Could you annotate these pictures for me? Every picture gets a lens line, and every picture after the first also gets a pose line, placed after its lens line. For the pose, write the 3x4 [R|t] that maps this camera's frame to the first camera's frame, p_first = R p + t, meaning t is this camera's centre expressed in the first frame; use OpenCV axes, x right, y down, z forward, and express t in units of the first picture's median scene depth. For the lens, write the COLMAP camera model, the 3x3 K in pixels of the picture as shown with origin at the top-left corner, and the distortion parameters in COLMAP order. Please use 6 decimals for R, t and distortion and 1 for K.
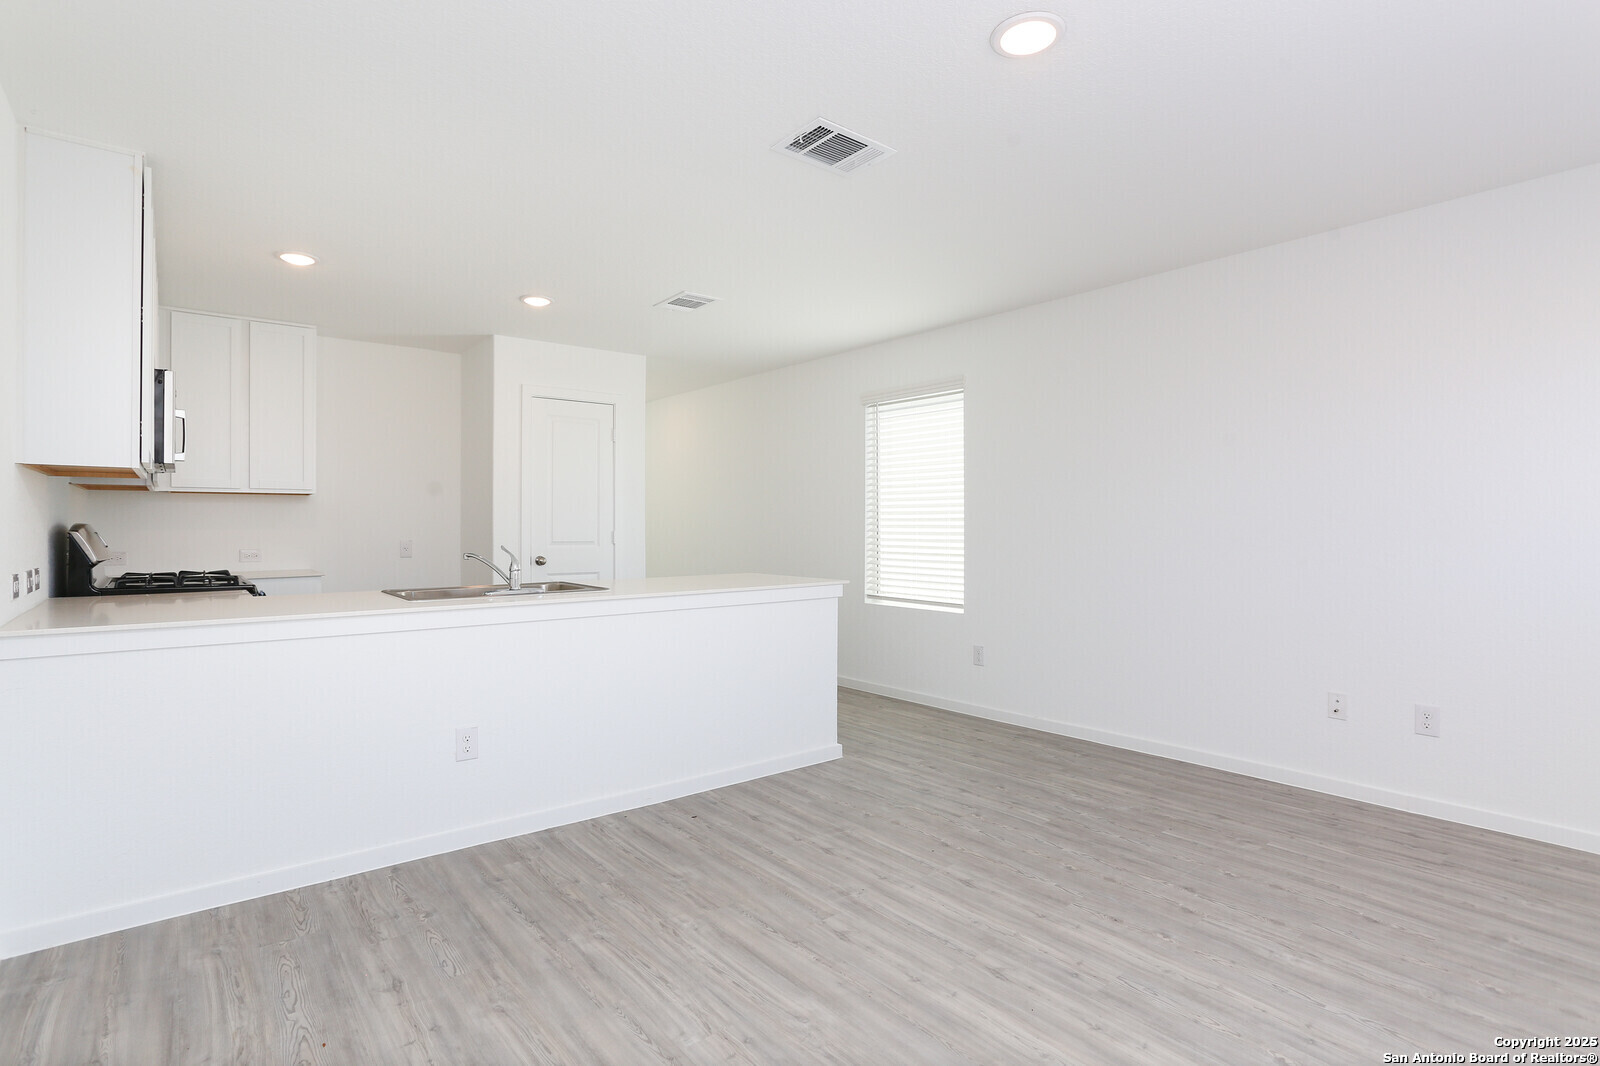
lens RADIAL K [[779.5, 0, 800.0], [0, 779.5, 533.0], [0, 0, 1]] dist [-0.059453, 0.026628]
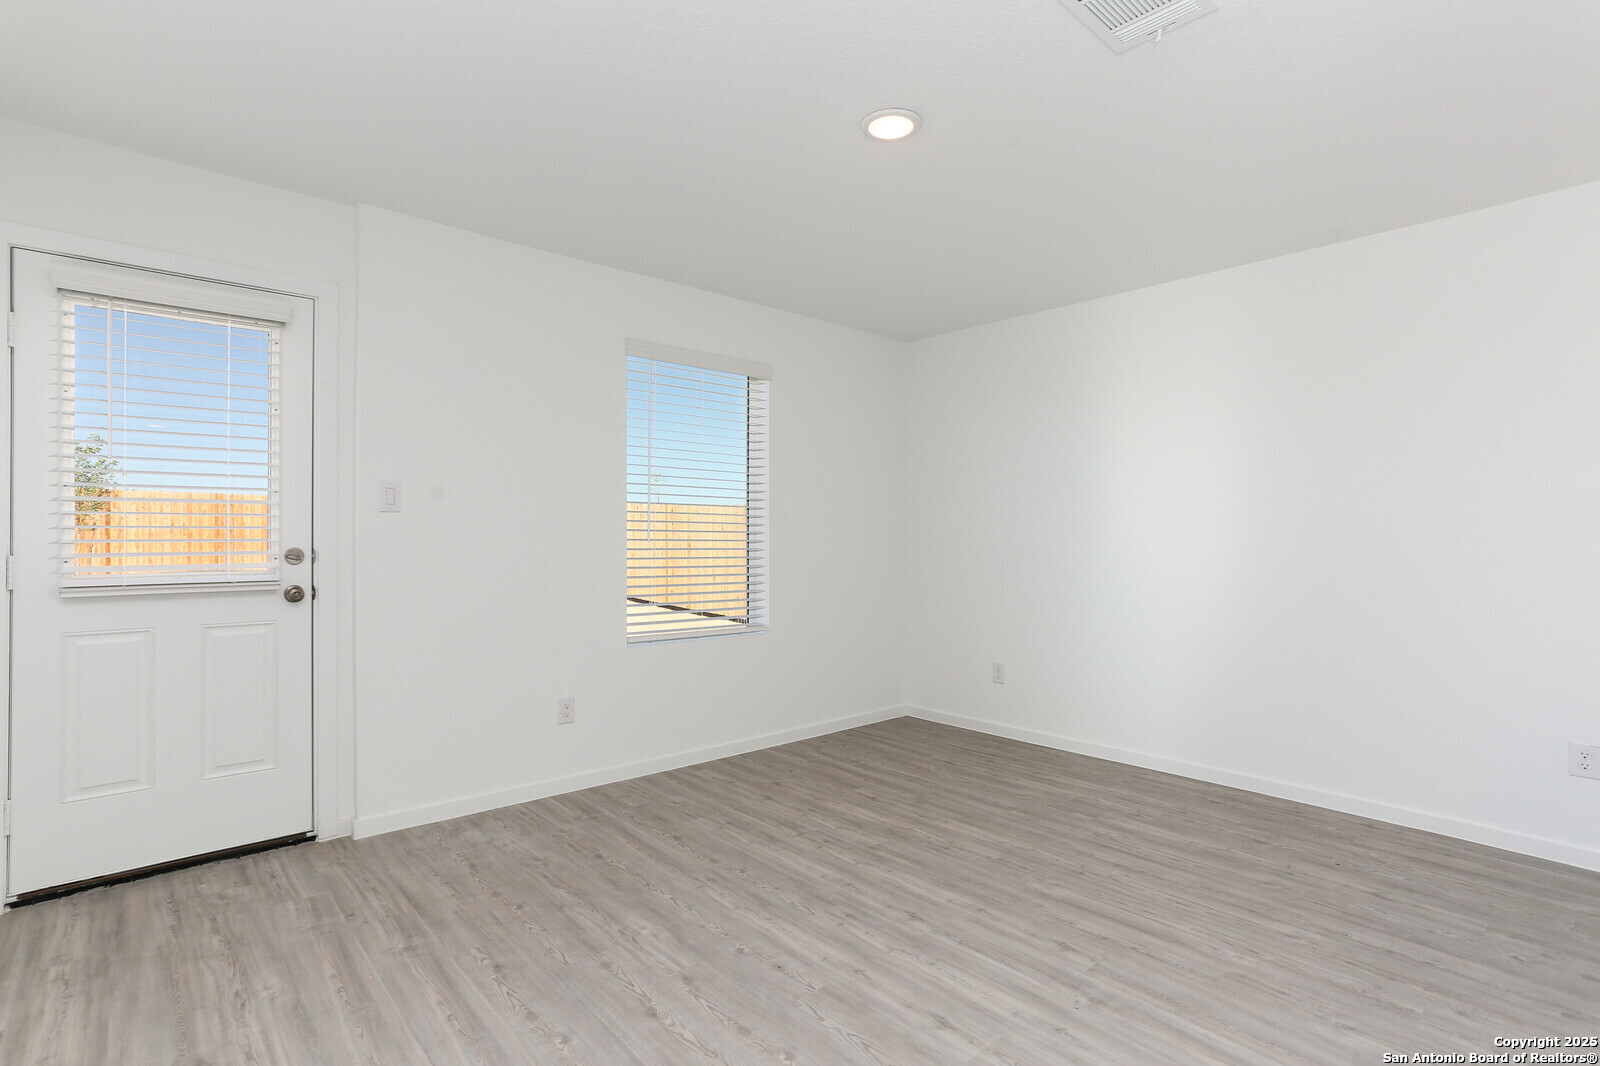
lens RADIAL K [[788.8, 0, 793.5], [0, 788.8, 531.8], [0, 0, 1]] dist [-0.044716, 0.029900]
pose [[-0.999118, -0.002217, -0.041929, 0.392515], [-0.002207, 0.999998, -0.000278, -0.012512], [0.041930, -0.000186, -0.999121, 1.737837]]
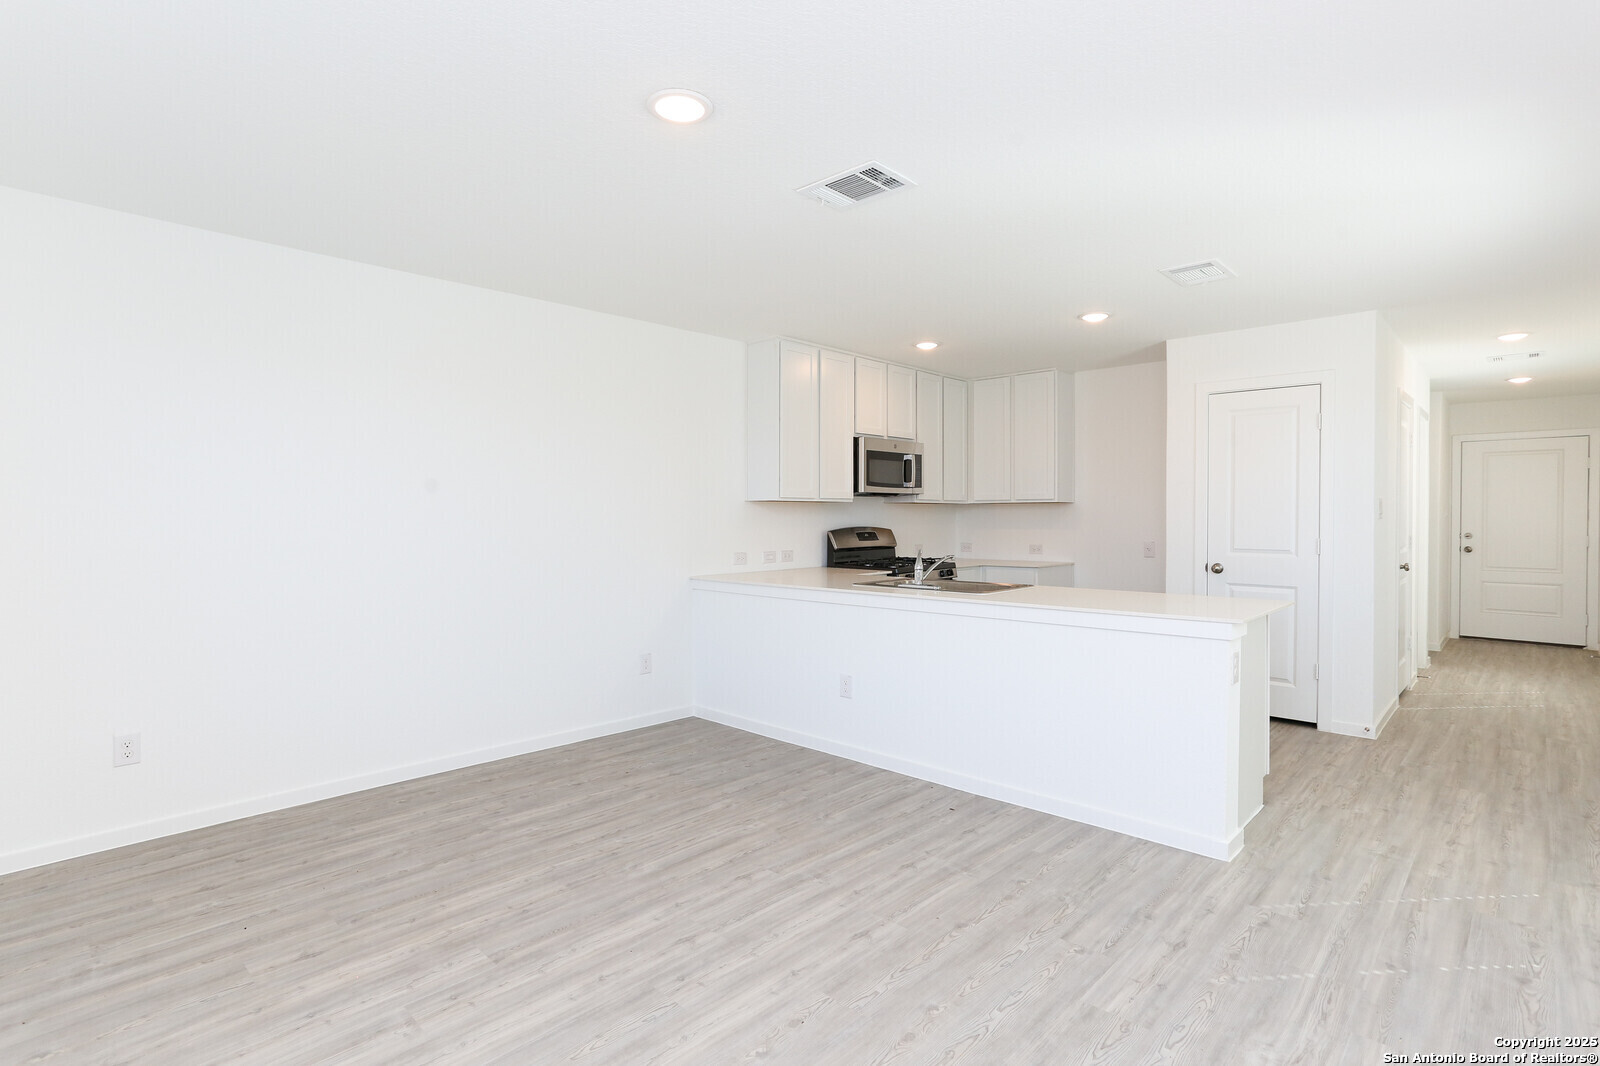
lens RADIAL K [[788.8, 0, 793.5], [0, 788.8, 531.8], [0, 0, 1]] dist [-0.044716, 0.029900]
pose [[0.128173, 0.020665, -0.991537, 1.129605], [-0.006999, 0.999777, 0.019932, -0.047947], [0.991727, 0.004385, 0.128289, 0.797019]]
